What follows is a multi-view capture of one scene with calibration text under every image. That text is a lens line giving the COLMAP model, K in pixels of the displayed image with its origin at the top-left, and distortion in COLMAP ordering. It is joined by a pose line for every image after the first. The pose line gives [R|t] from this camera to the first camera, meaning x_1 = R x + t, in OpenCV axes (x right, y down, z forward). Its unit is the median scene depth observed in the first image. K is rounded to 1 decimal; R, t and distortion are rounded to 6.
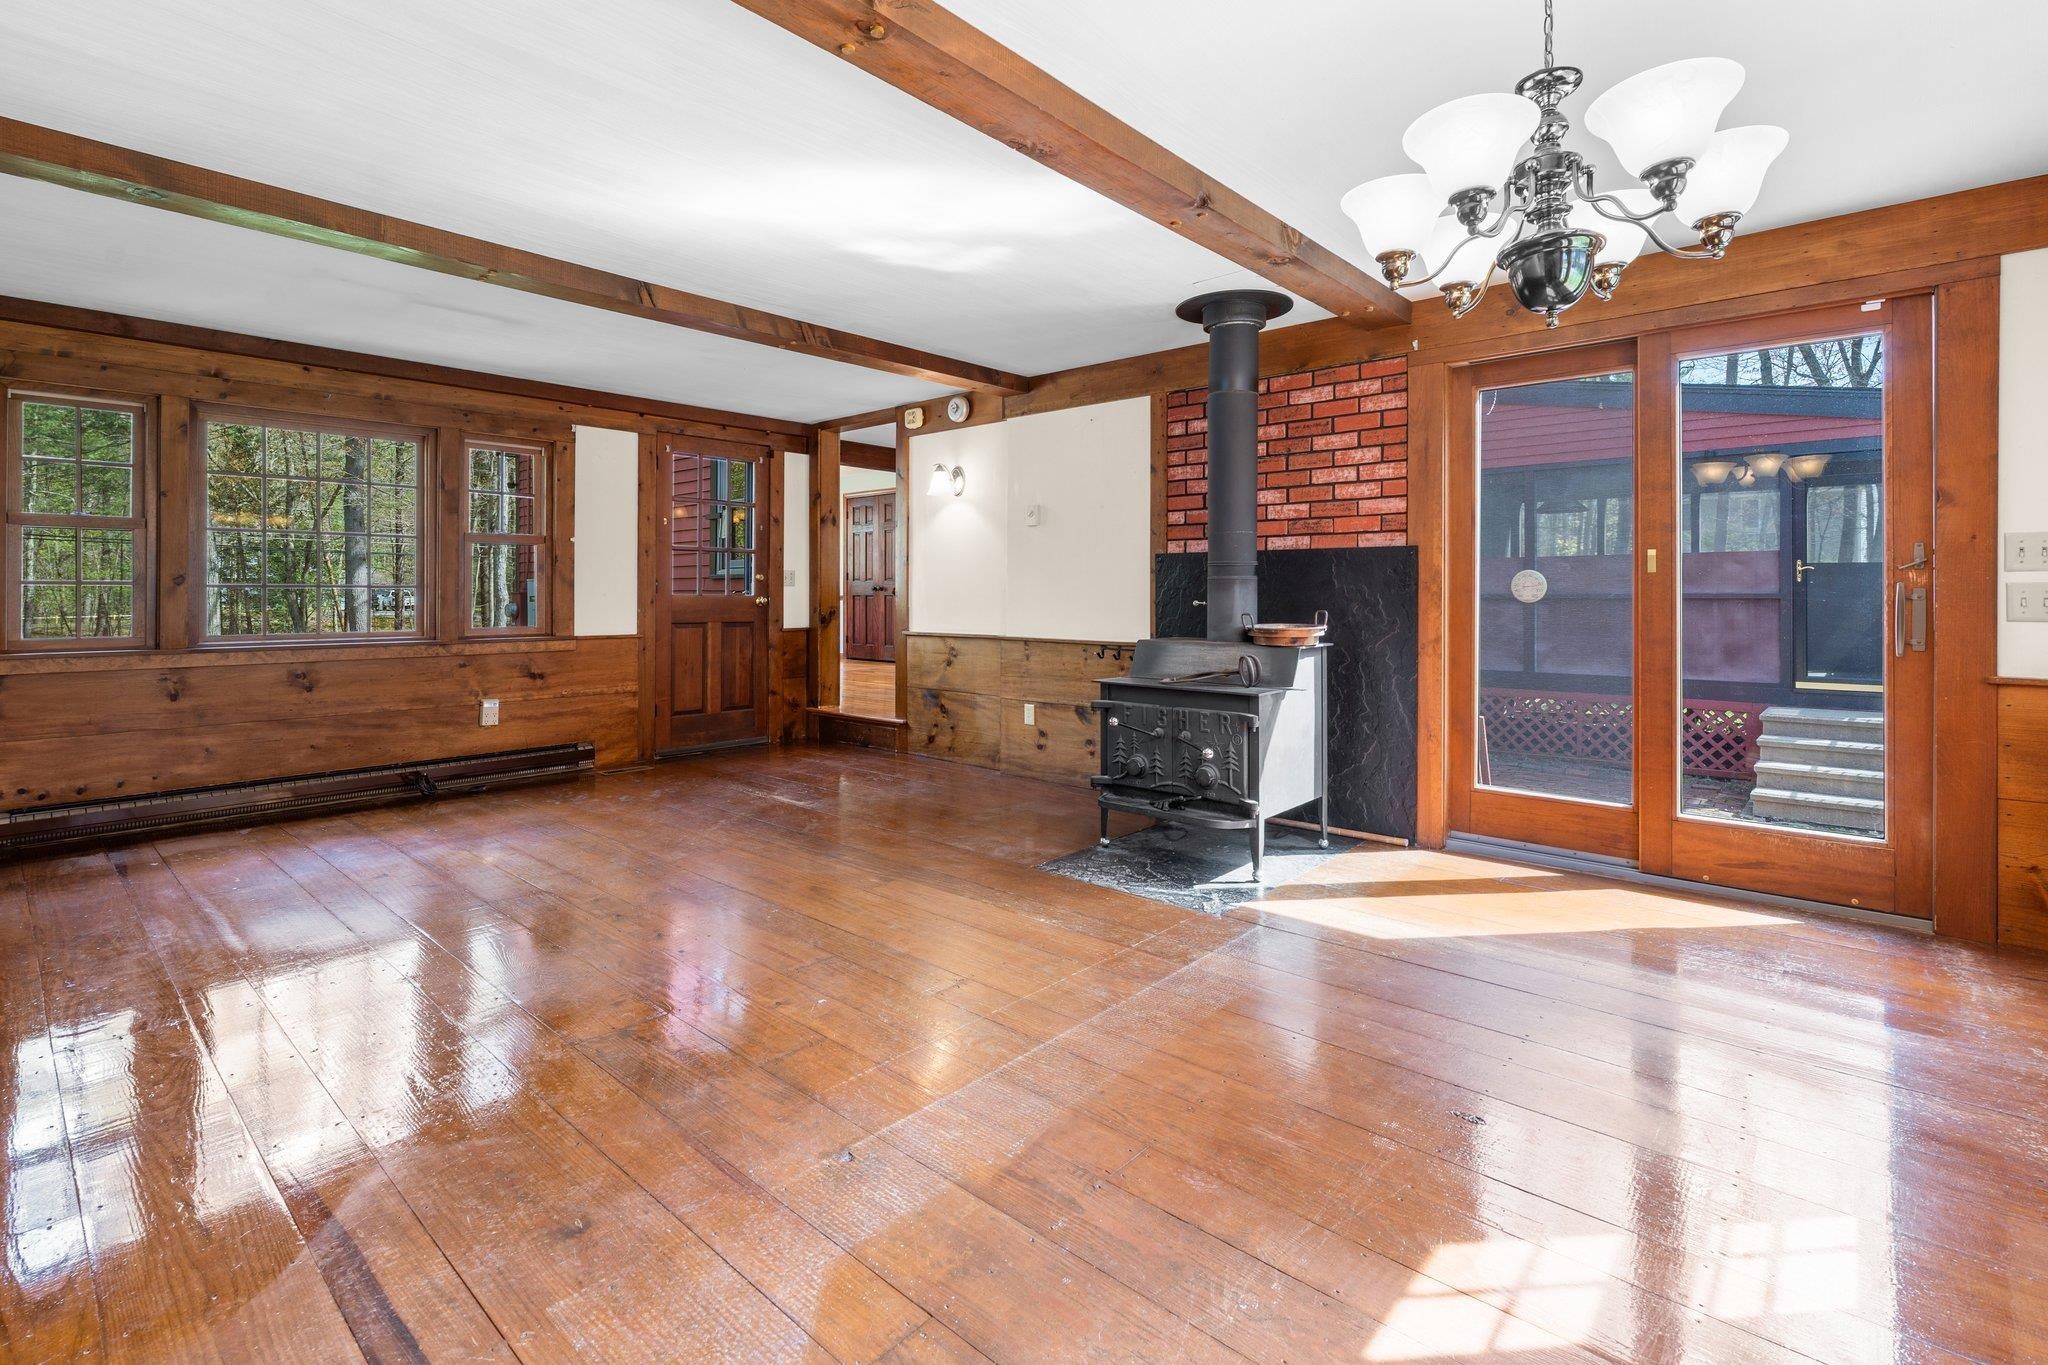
lens RADIAL K [[940.3, 0, 1026.2], [0, 940.3, 595.7], [0, 0, 1]] dist [-0.001699, 0.000178]
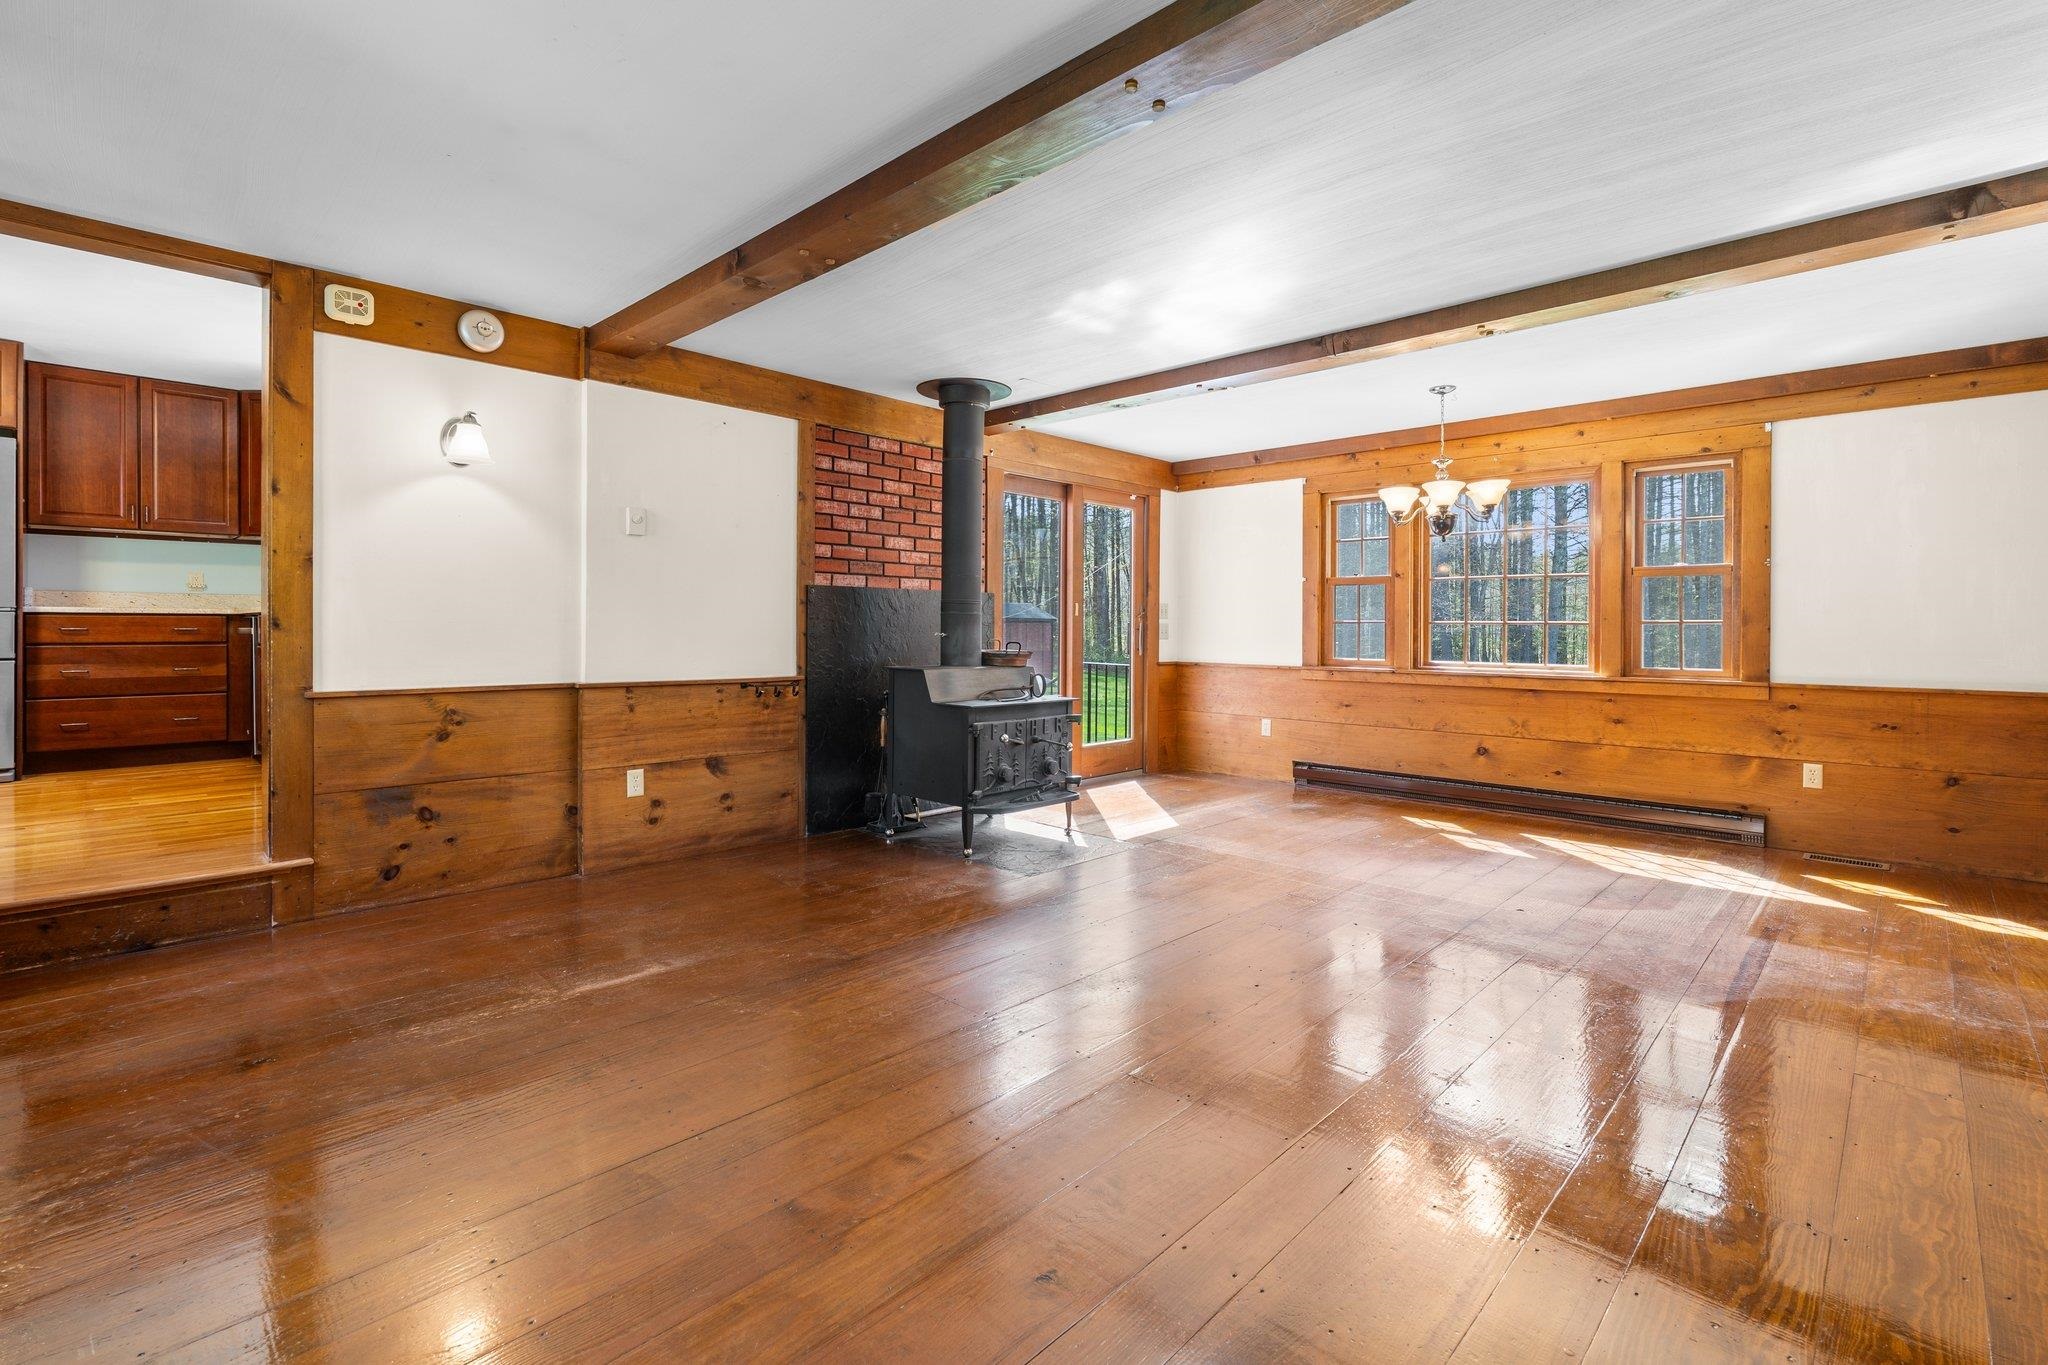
lens RADIAL K [[940.3, 0, 1015.7], [0, 940.3, 635.9], [0, 0, 1]] dist [-0.001699, 0.000178]
pose [[0.046165, -0.009415, 0.998889, -0.774753], [-0.005515, 0.999938, 0.009680, -0.001858], [-0.998919, -0.005956, 0.046111, 0.687568]]
